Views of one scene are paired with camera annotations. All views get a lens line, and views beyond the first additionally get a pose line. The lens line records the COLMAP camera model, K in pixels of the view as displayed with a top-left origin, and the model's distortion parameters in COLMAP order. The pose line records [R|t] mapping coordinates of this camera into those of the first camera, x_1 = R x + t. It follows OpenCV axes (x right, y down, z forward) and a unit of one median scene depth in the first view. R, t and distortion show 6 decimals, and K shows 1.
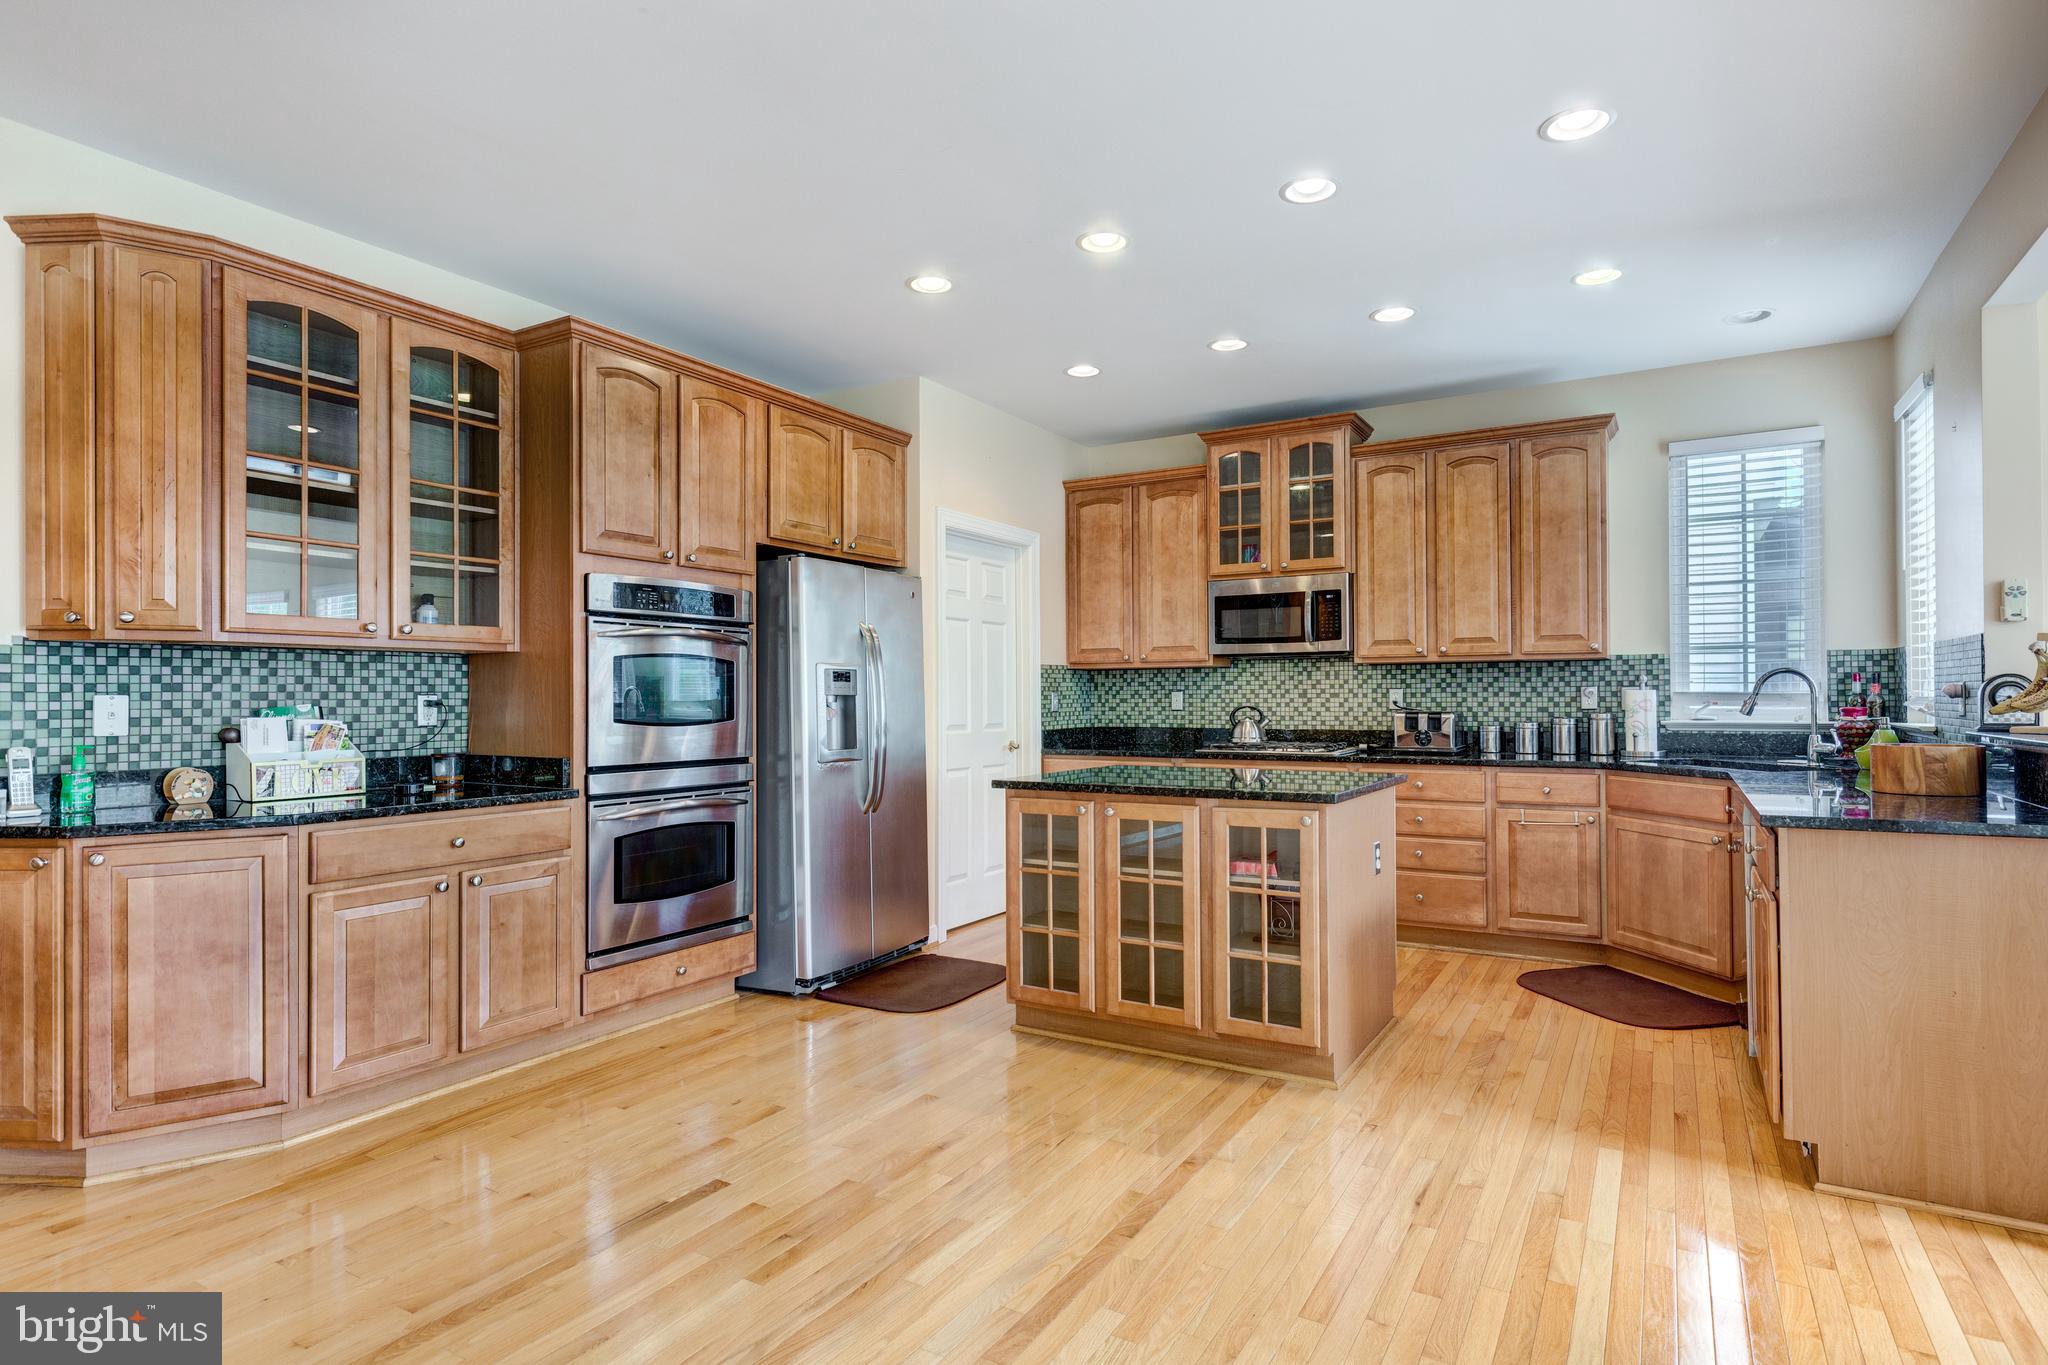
lens RADIAL K [[1077.6, 0, 1022.8], [0, 1077.6, 677.8], [0, 0, 1]] dist [-0.000368, 0.002437]
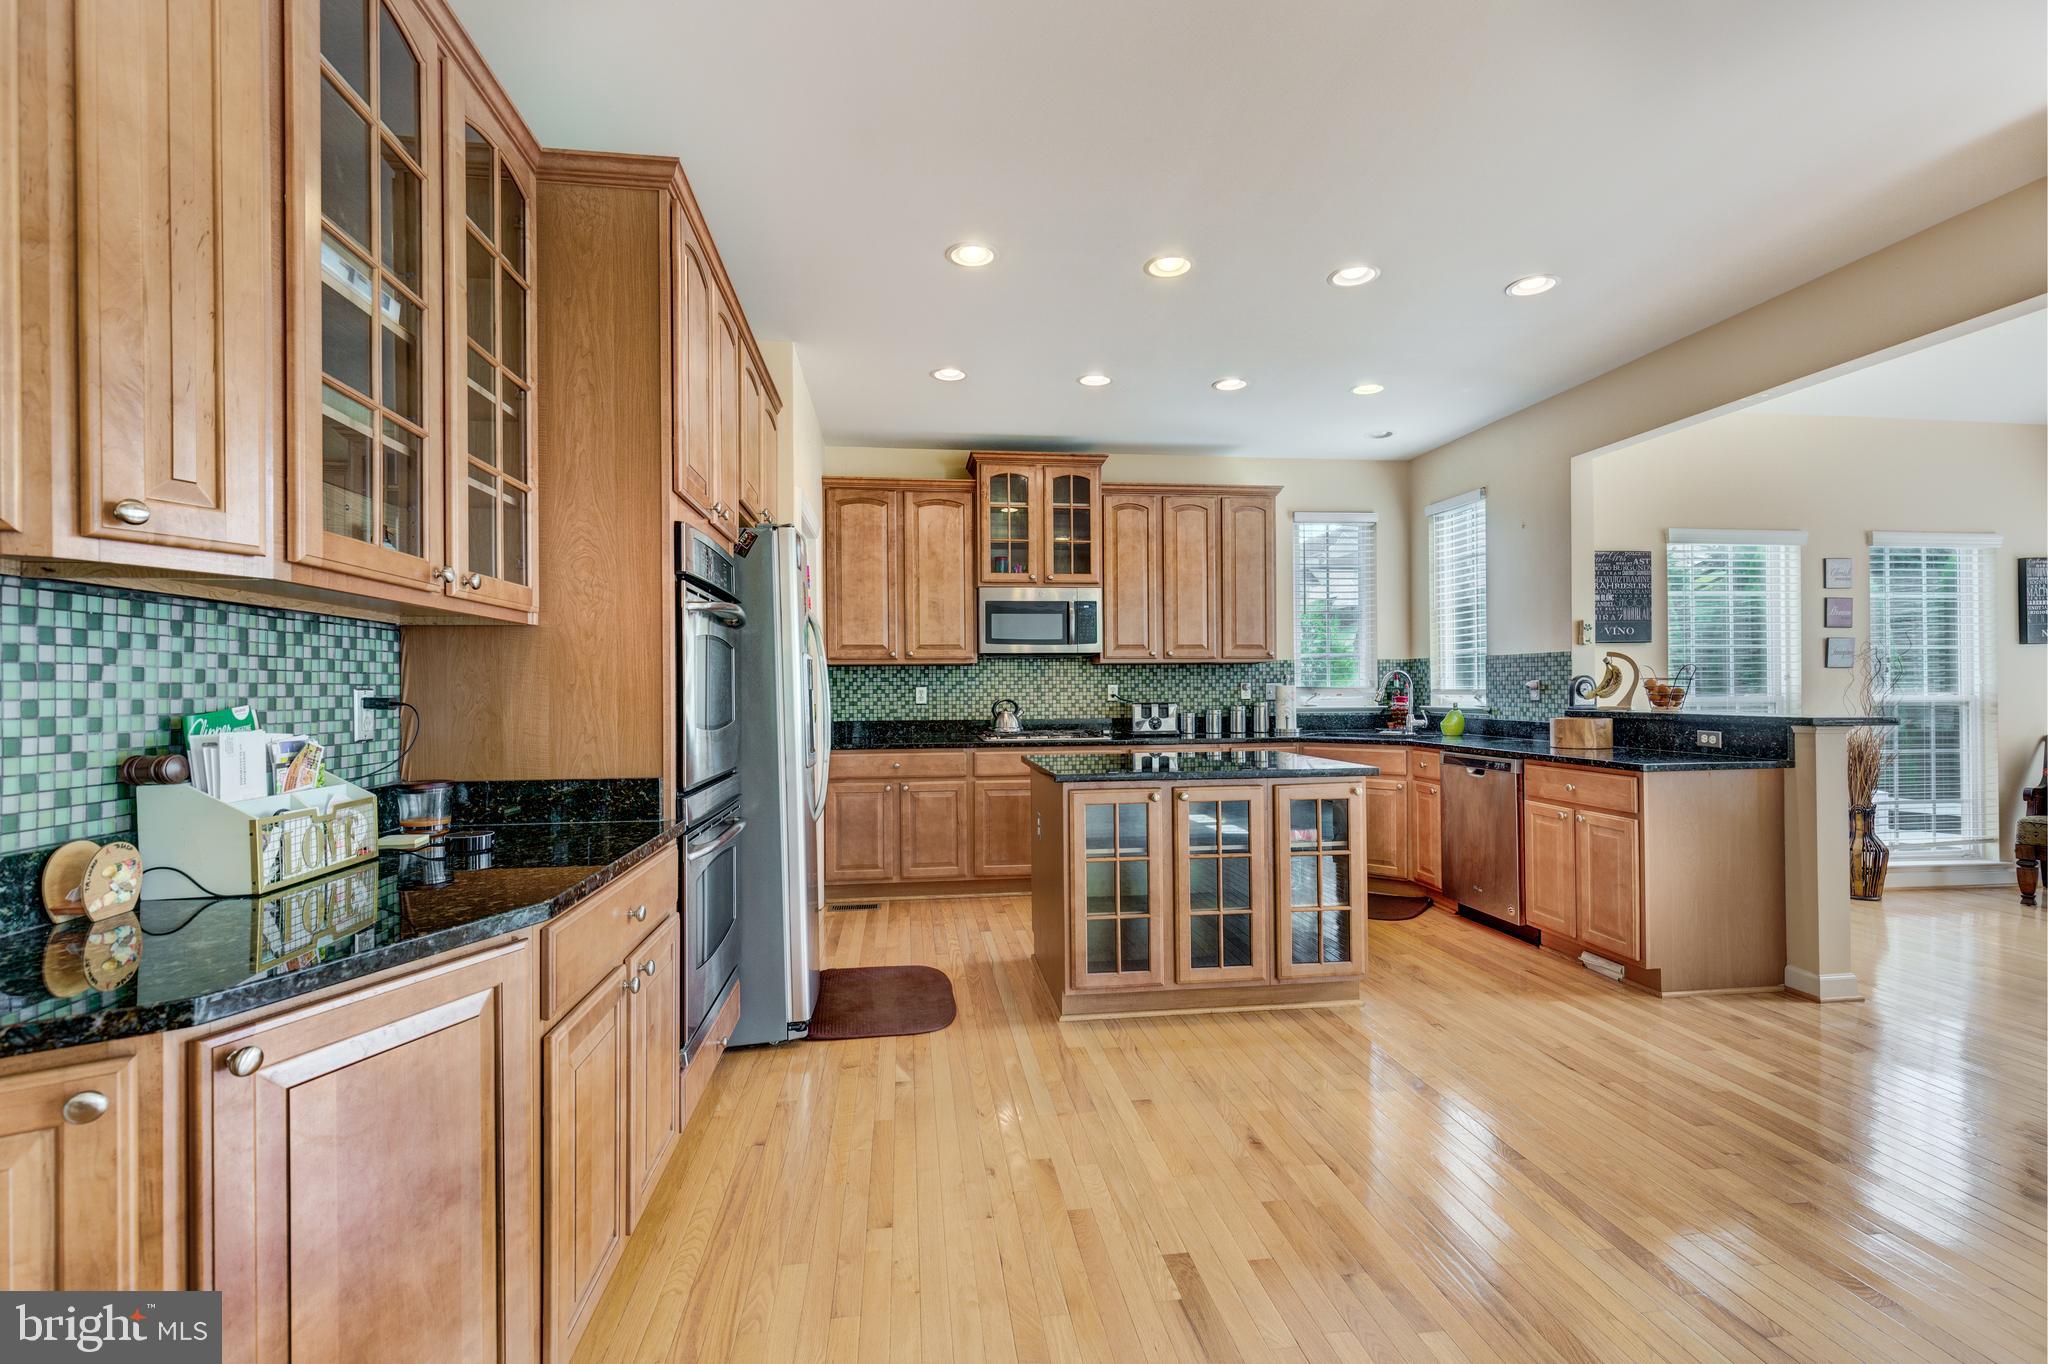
lens RADIAL K [[926.6, 0, 1022.8], [0, 926.6, 679.9], [0, 0, 1]] dist [0.010460, -0.003772]
pose [[0.781330, 0.005181, 0.624096, -0.574138], [-0.006975, 0.999976, 0.000430, 0.007433], [-0.624079, -0.004689, 0.781347, 0.343321]]
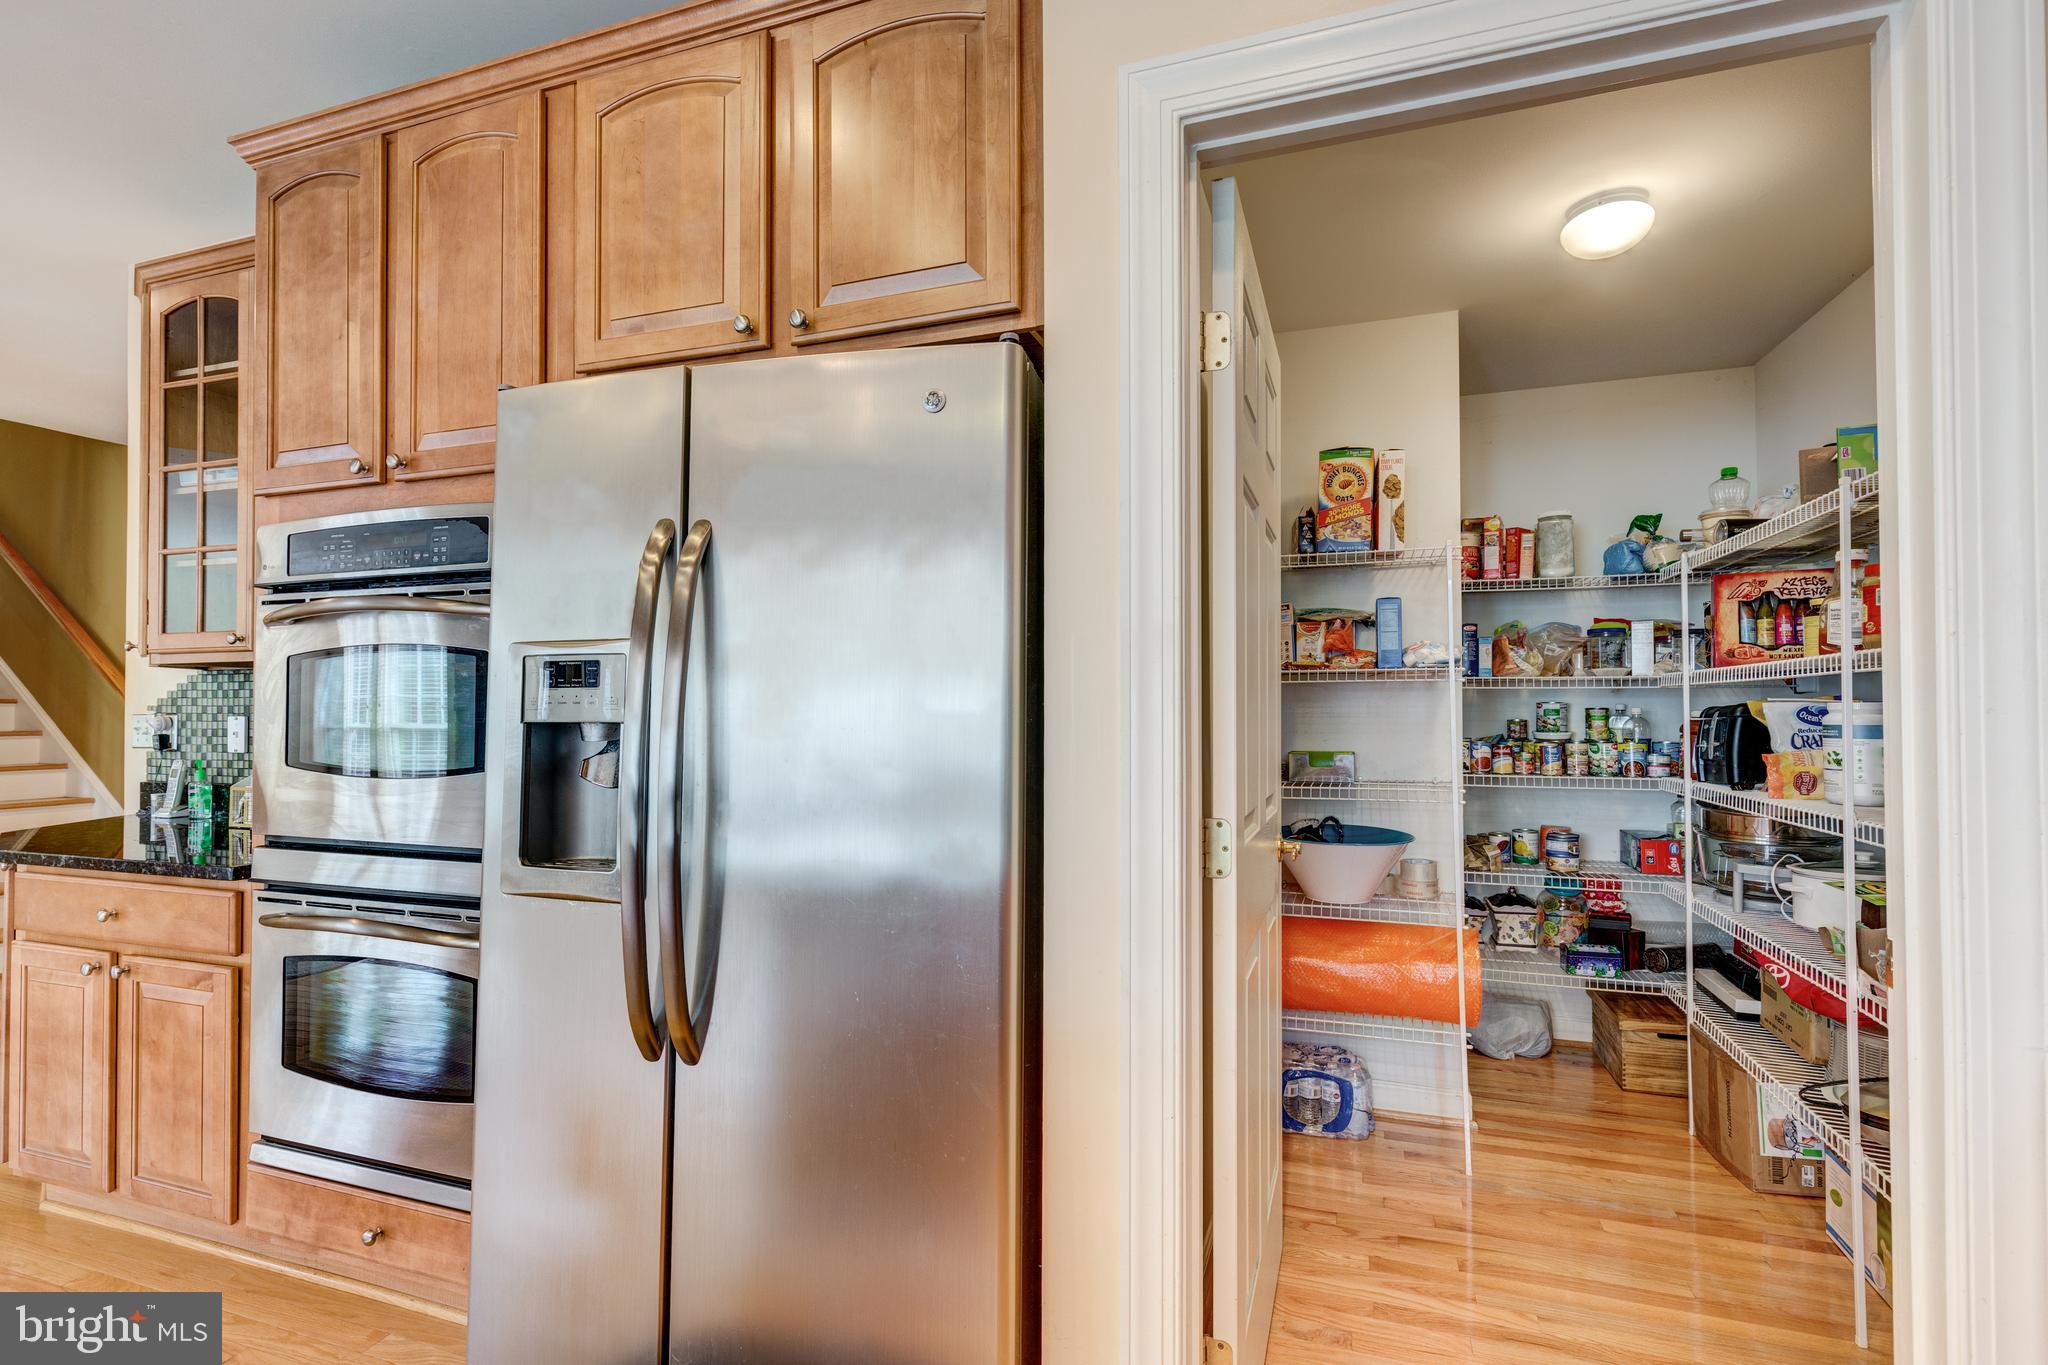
lens RADIAL K [[926.6, 0, 1023.9], [0, 926.6, 689.0], [0, 0, 1]] dist [0.010460, -0.003772]
pose [[0.216997, -0.018481, -0.975997, 0.211016], [0.017990, 0.999727, -0.014930, 0.013299], [0.976007, -0.014318, 0.217270, 1.231046]]
